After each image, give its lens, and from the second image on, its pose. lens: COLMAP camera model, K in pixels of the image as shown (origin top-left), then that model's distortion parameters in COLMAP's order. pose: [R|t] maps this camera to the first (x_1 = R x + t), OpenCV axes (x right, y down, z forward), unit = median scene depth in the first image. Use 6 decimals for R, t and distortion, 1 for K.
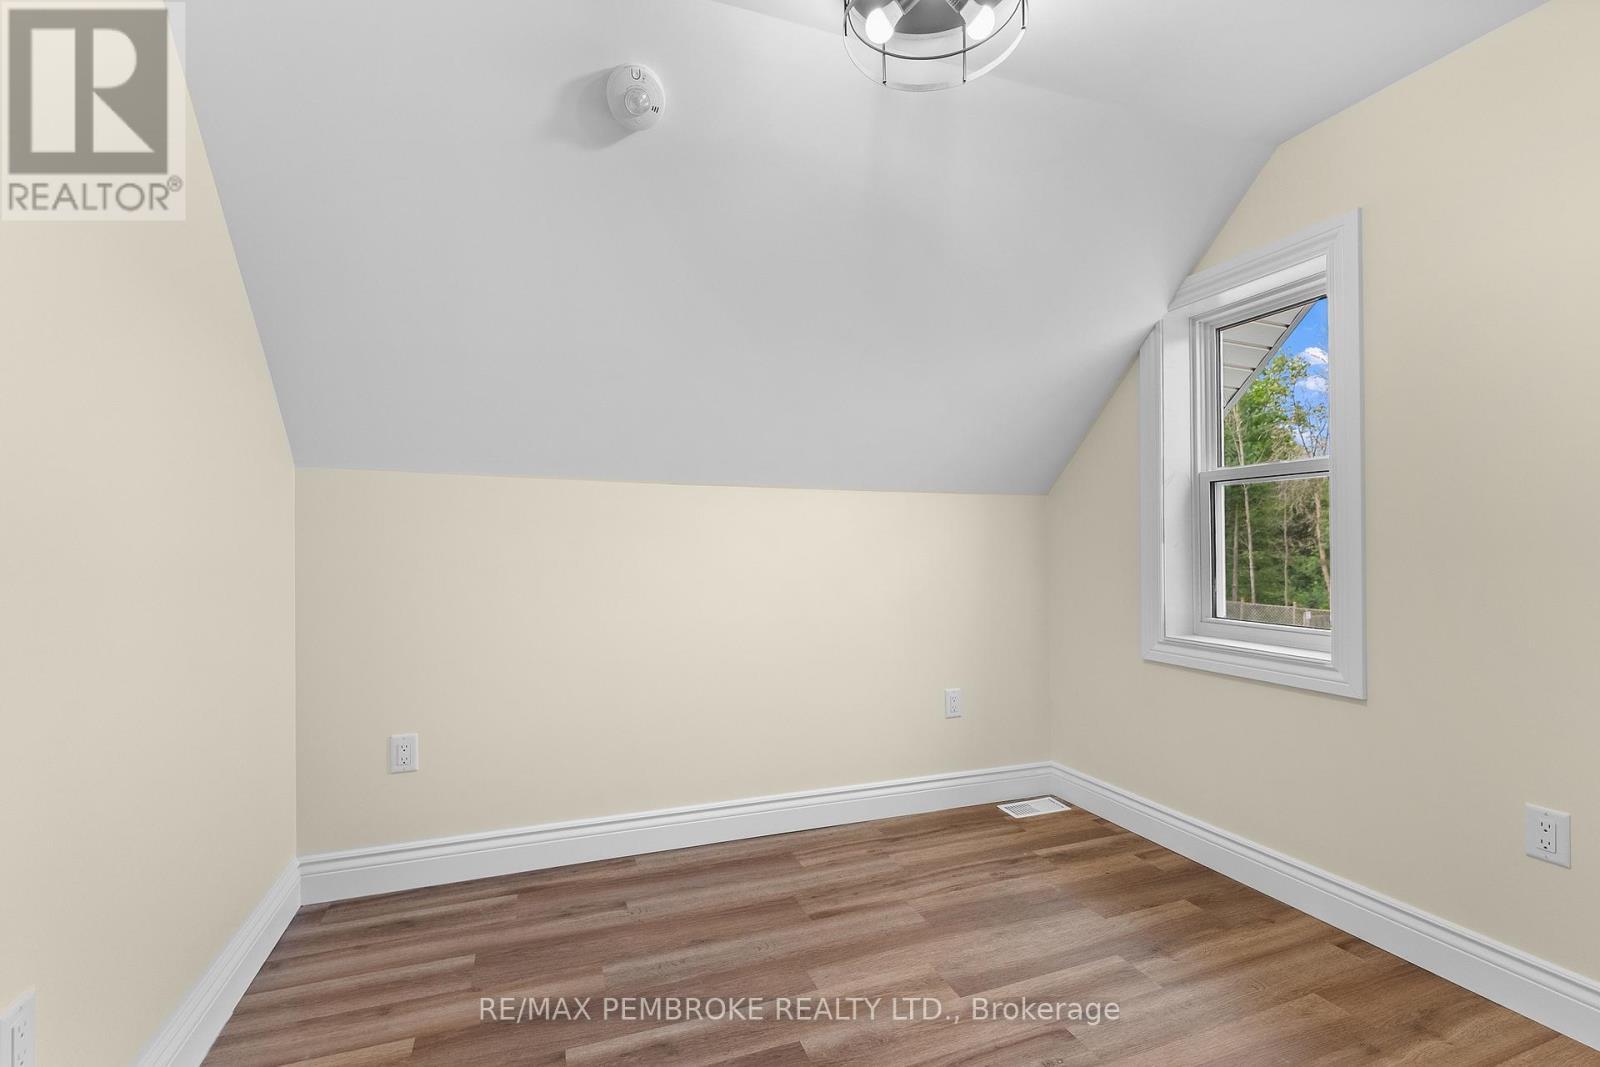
lens RADIAL K [[674.7, 0, 804.0], [0, 674.7, 536.3], [0, 0, 1]] dist [-0.000760, 0.000798]
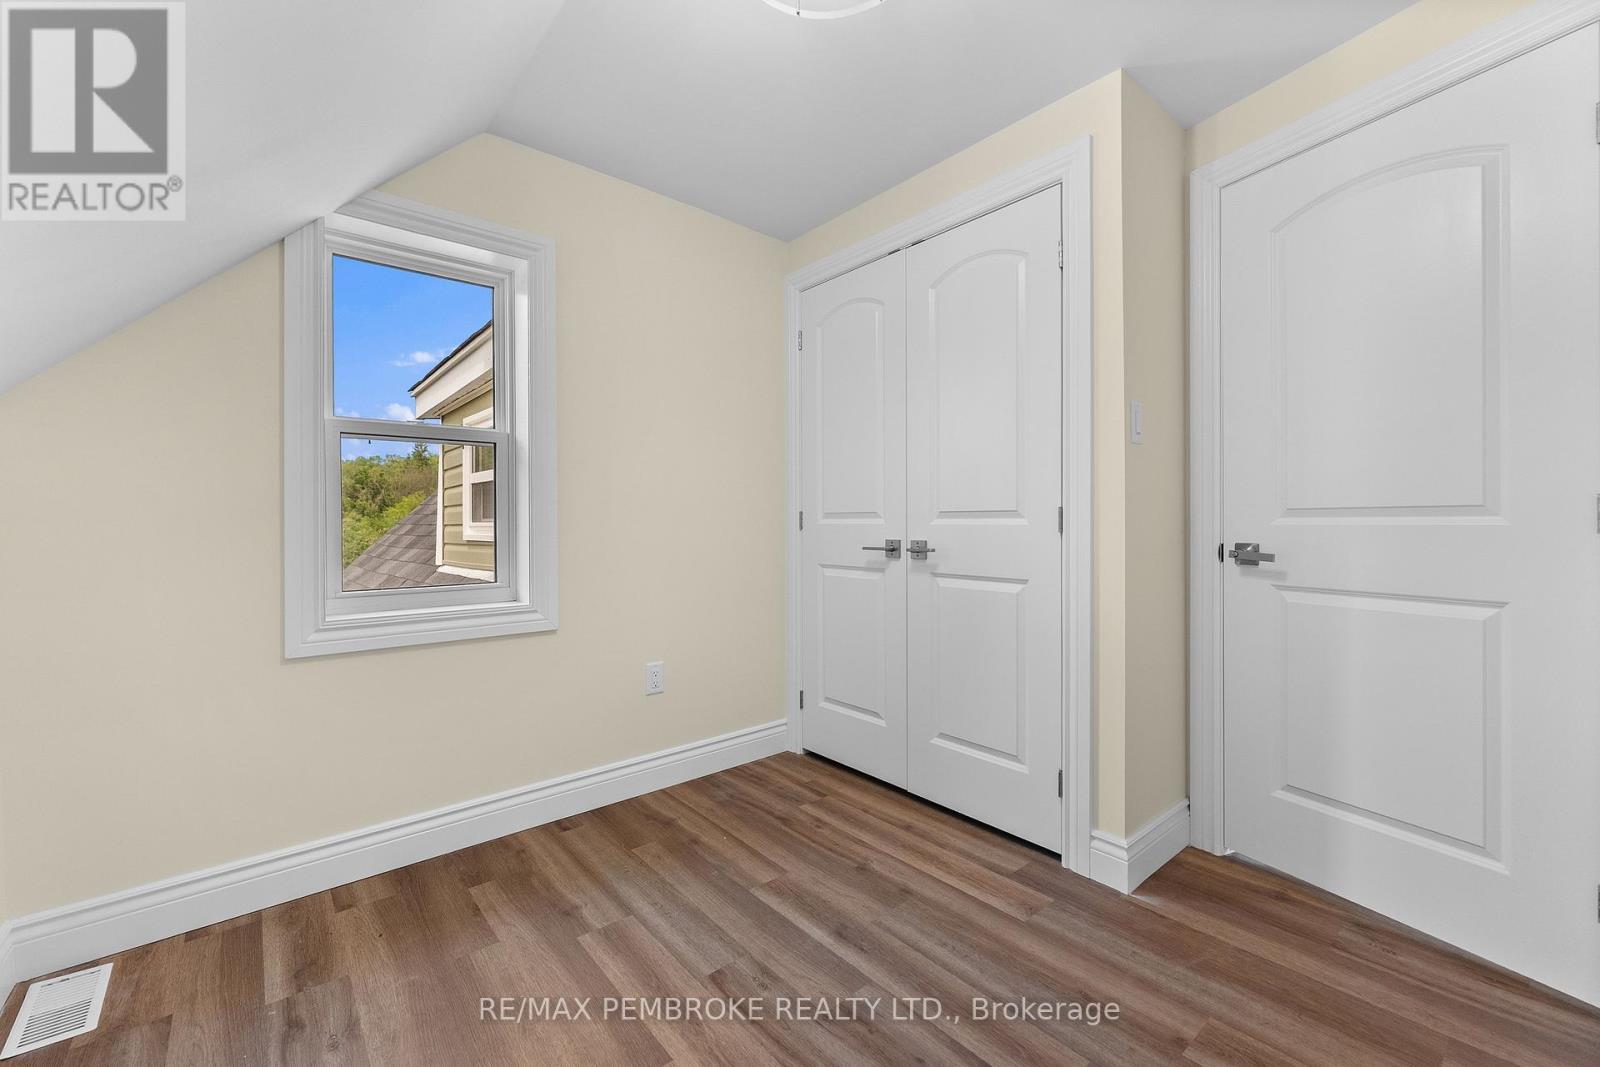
lens RADIAL K [[674.7, 0, 785.4], [0, 674.7, 509.7], [0, 0, 1]] dist [-0.000760, 0.000798]
pose [[-0.306293, 0.019633, 0.951735, -0.424283], [-0.008604, 0.999689, -0.023391, 0.037006], [-0.951898, -0.015353, -0.306029, 0.820889]]
